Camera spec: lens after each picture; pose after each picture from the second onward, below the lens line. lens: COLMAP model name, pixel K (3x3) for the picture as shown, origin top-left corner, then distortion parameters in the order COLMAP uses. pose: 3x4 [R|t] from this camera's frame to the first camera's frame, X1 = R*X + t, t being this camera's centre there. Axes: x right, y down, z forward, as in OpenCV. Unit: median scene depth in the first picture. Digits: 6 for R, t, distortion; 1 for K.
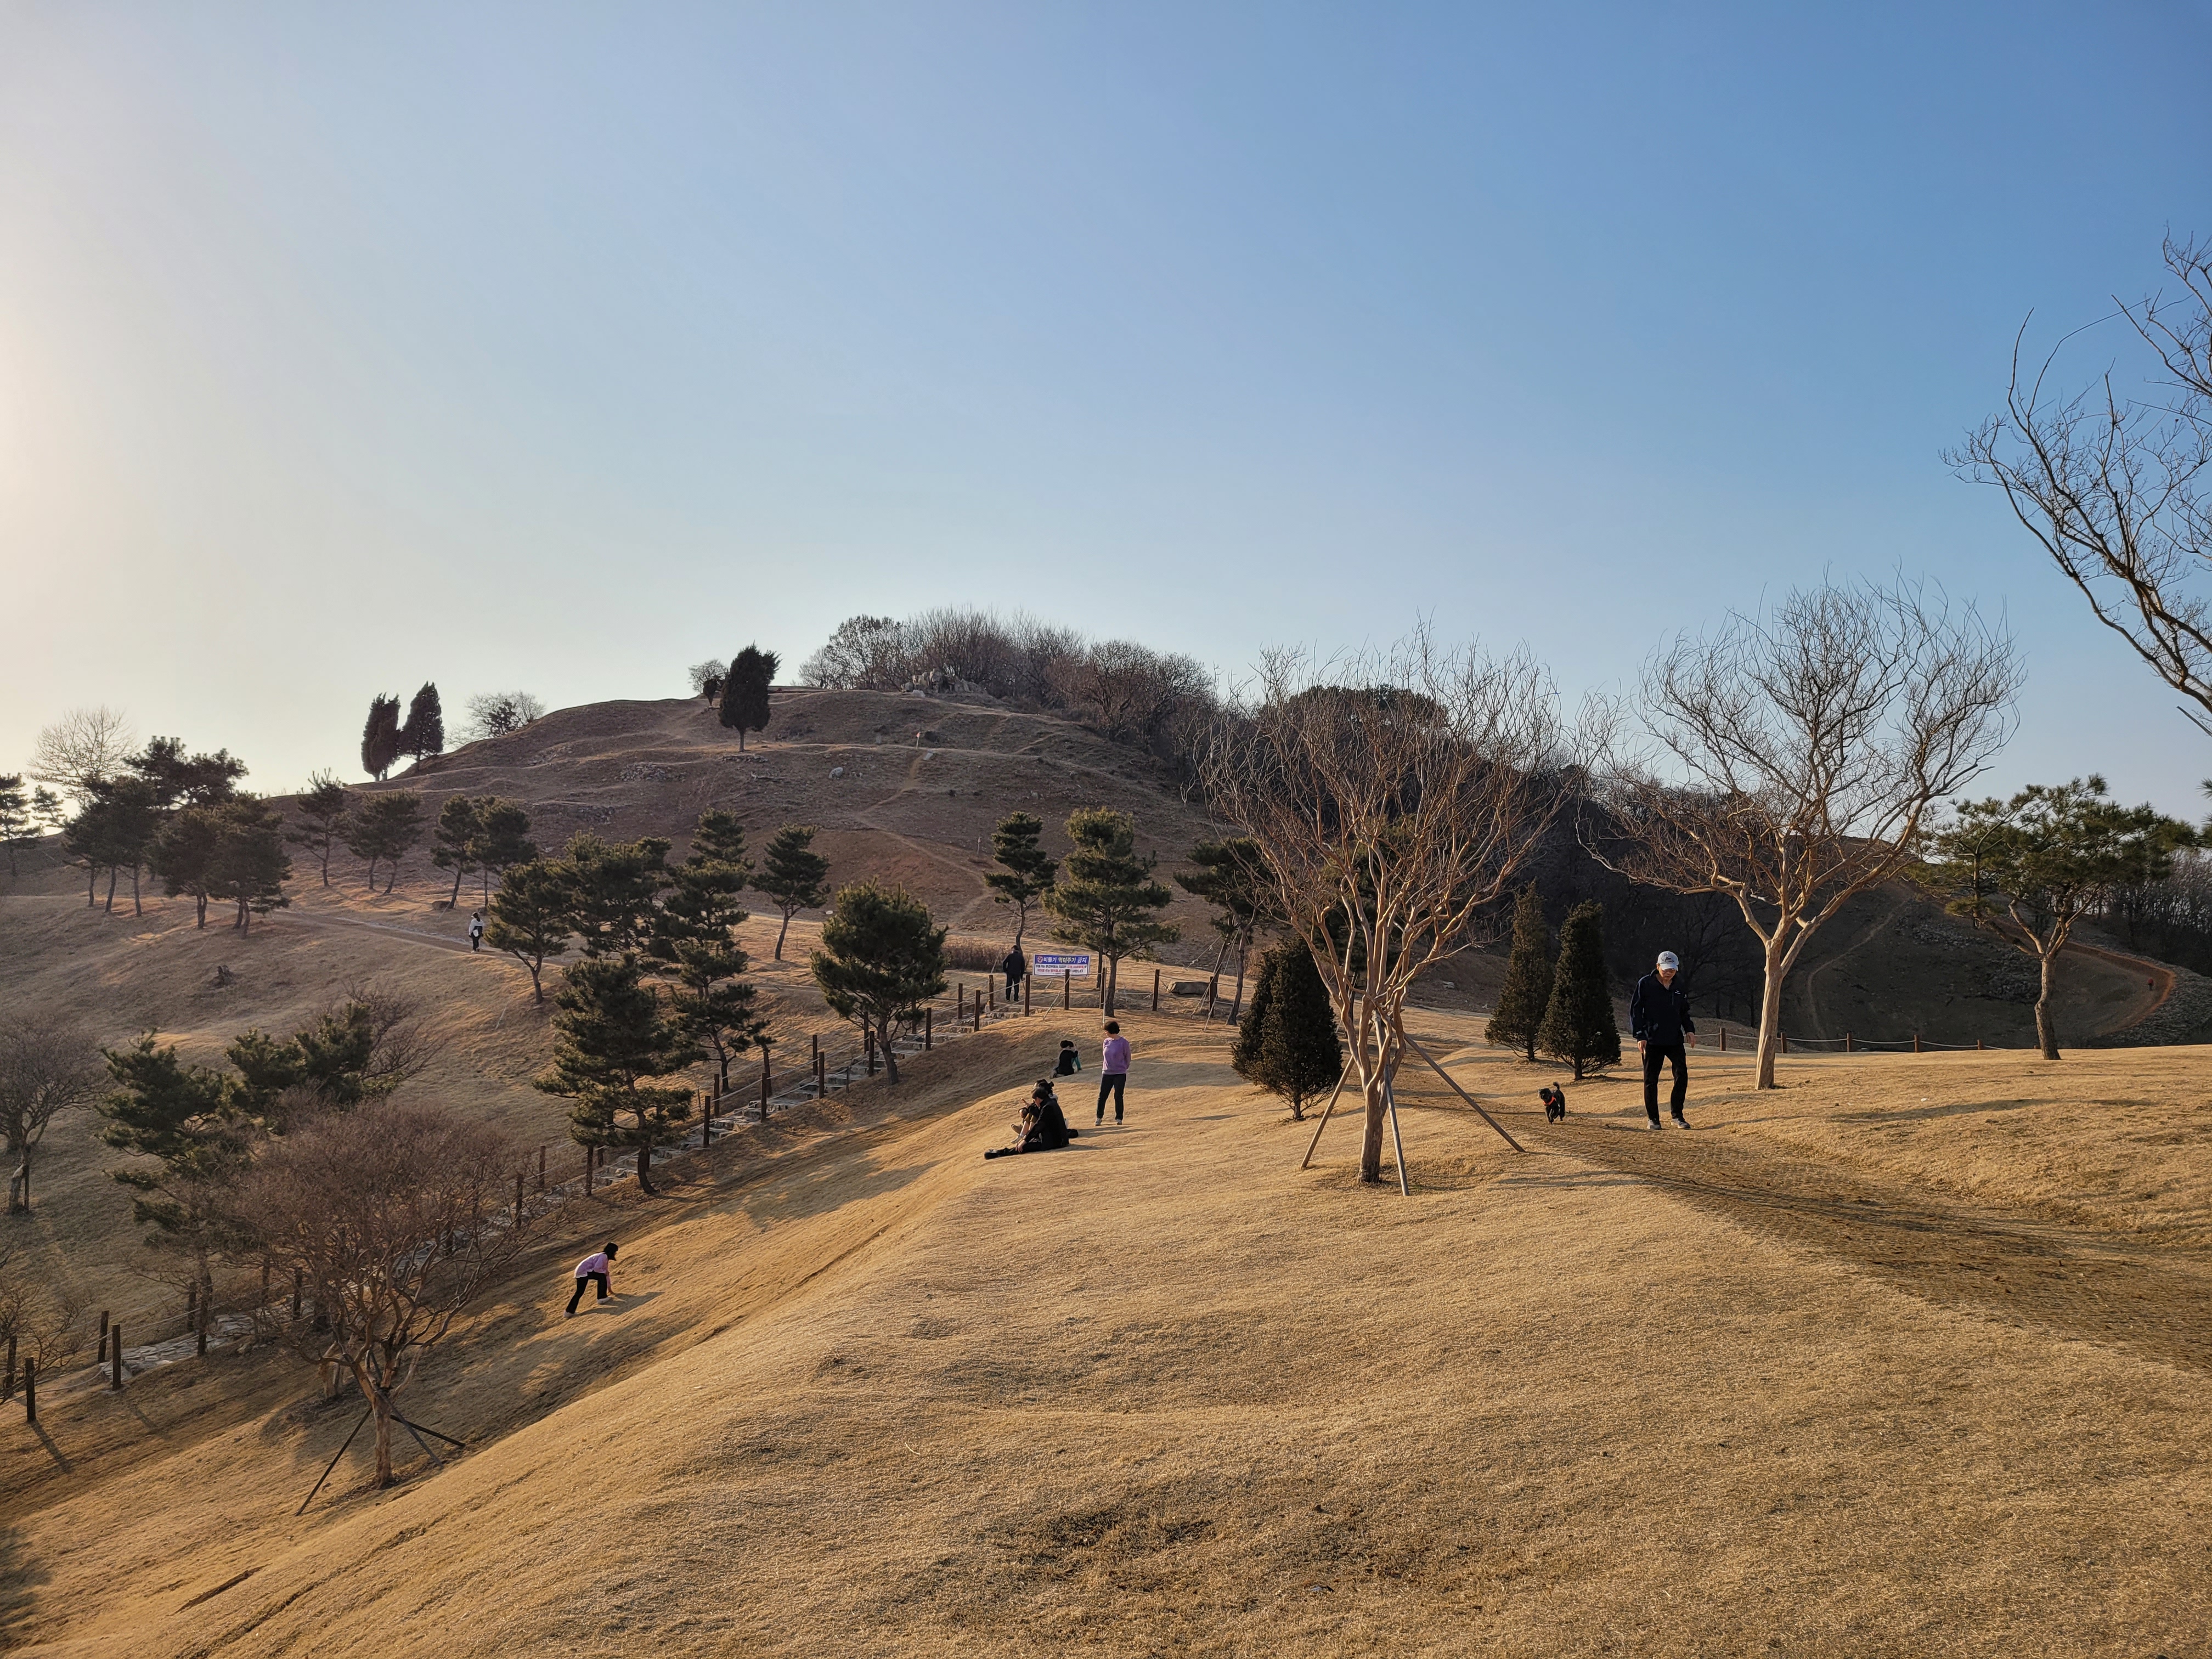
lens RADIAL K [[1653.3, 0, 1106.0], [0, 1653.3, 829.5], [0, 0, 1]] dist [0.050748, -0.051743]
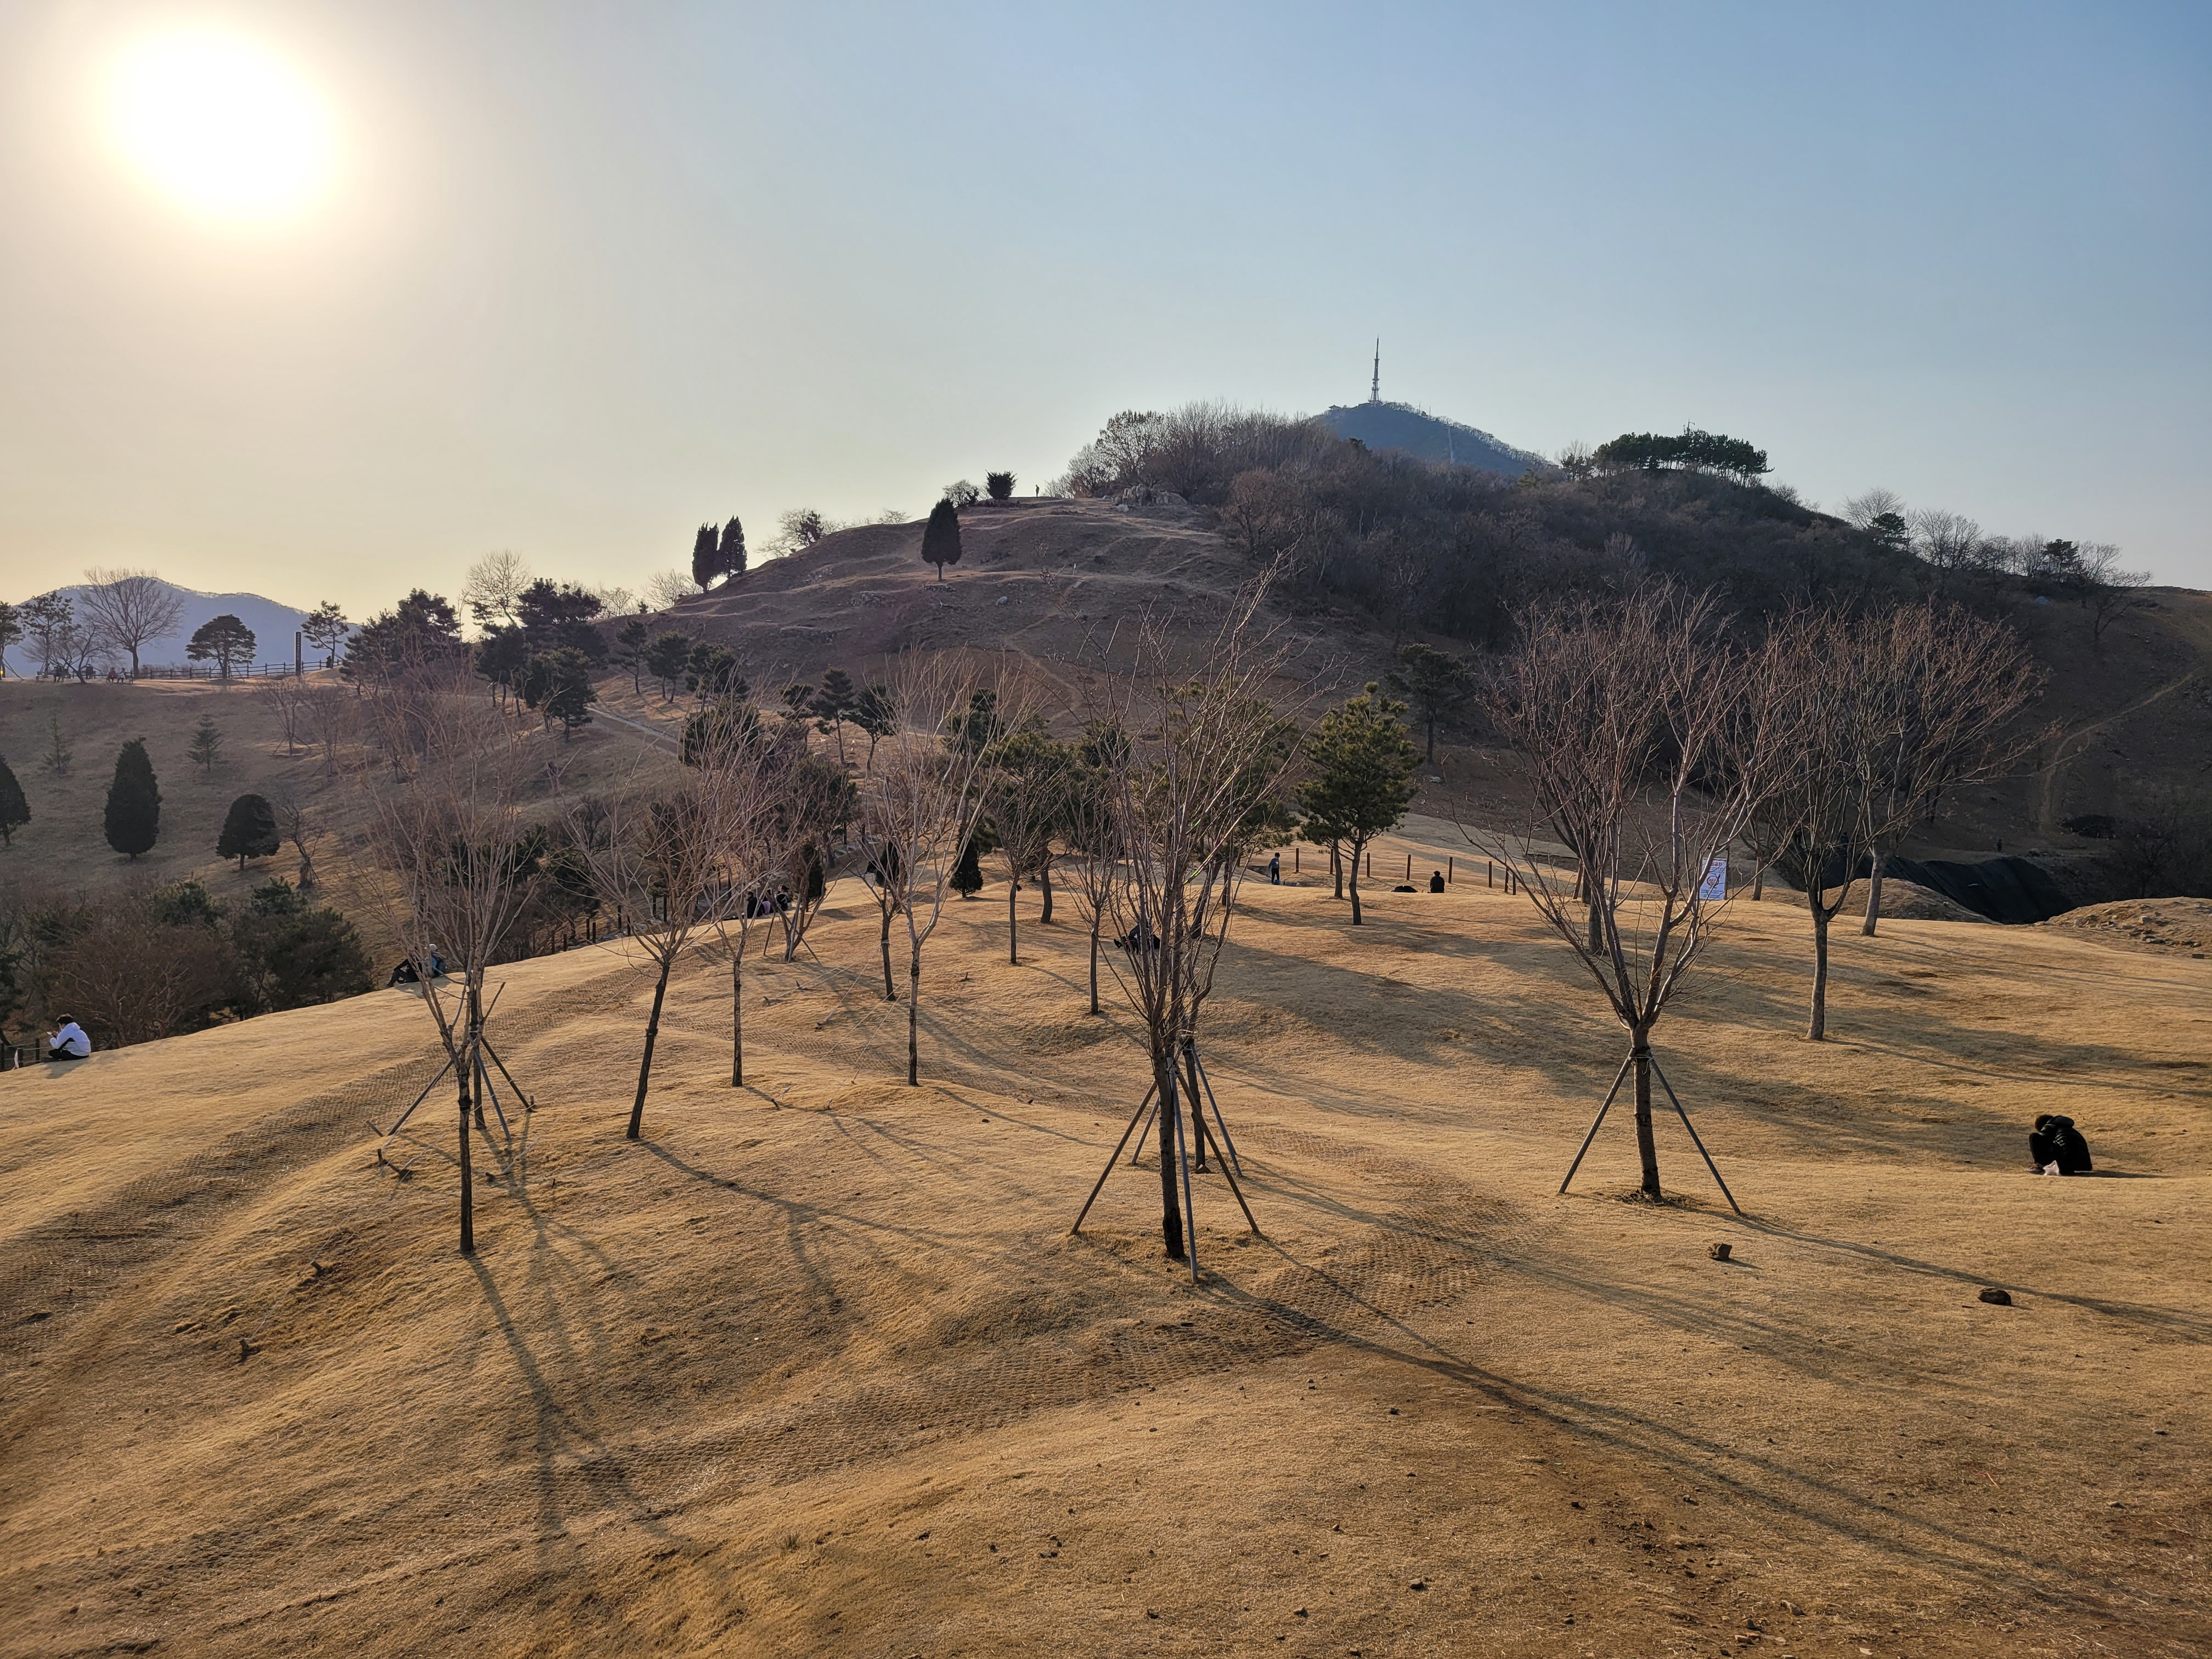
lens RADIAL K [[1653.3, 0, 1106.0], [0, 1653.3, 829.5], [0, 0, 1]] dist [0.050748, -0.051743]
pose [[0.969630, 0.032825, -0.242364, 0.348344], [0.008716, 0.985686, 0.168369, -0.110640], [0.244422, -0.165368, 0.955464, -0.370102]]
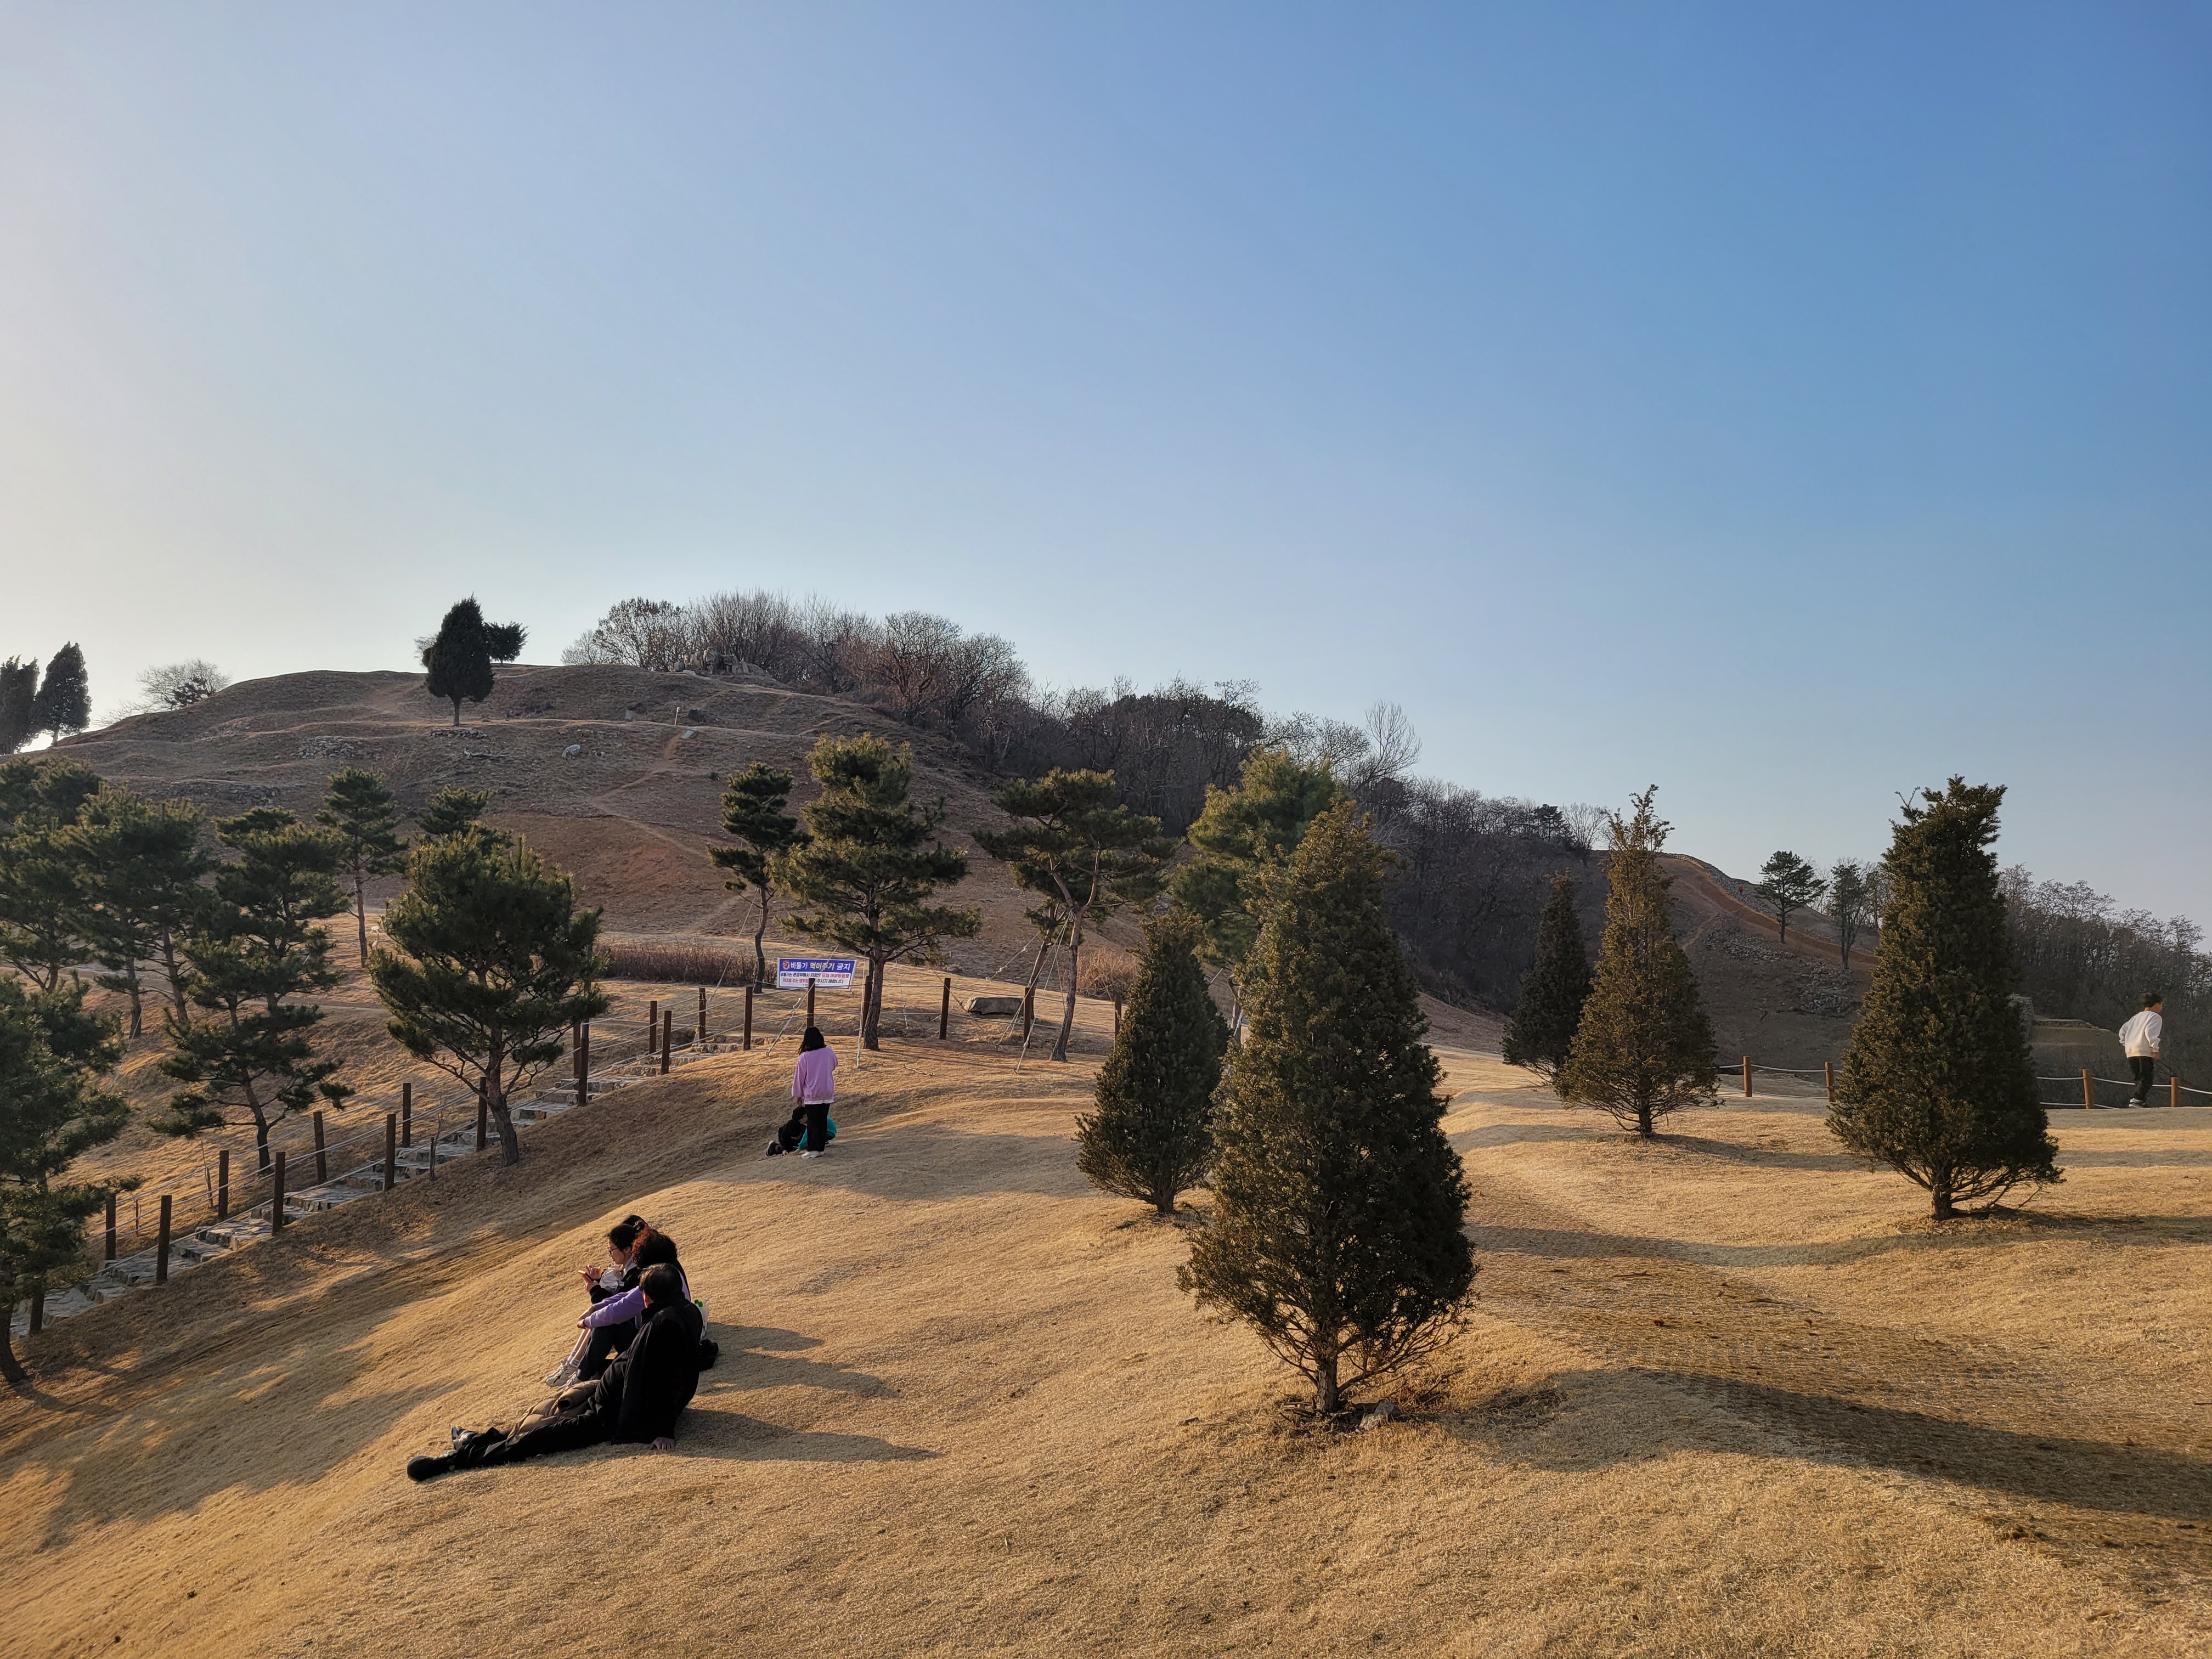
lens RADIAL K [[1644.5, 0, 1102.8], [0, 1644.5, 838.8], [0, 0, 1]] dist [0.065986, -0.051204]
pose [[0.993535, 0.005411, 0.113401, 0.011640], [-0.004650, 0.999965, -0.006976, 0.021083], [-0.113435, 0.006403, 0.993525, 0.212526]]
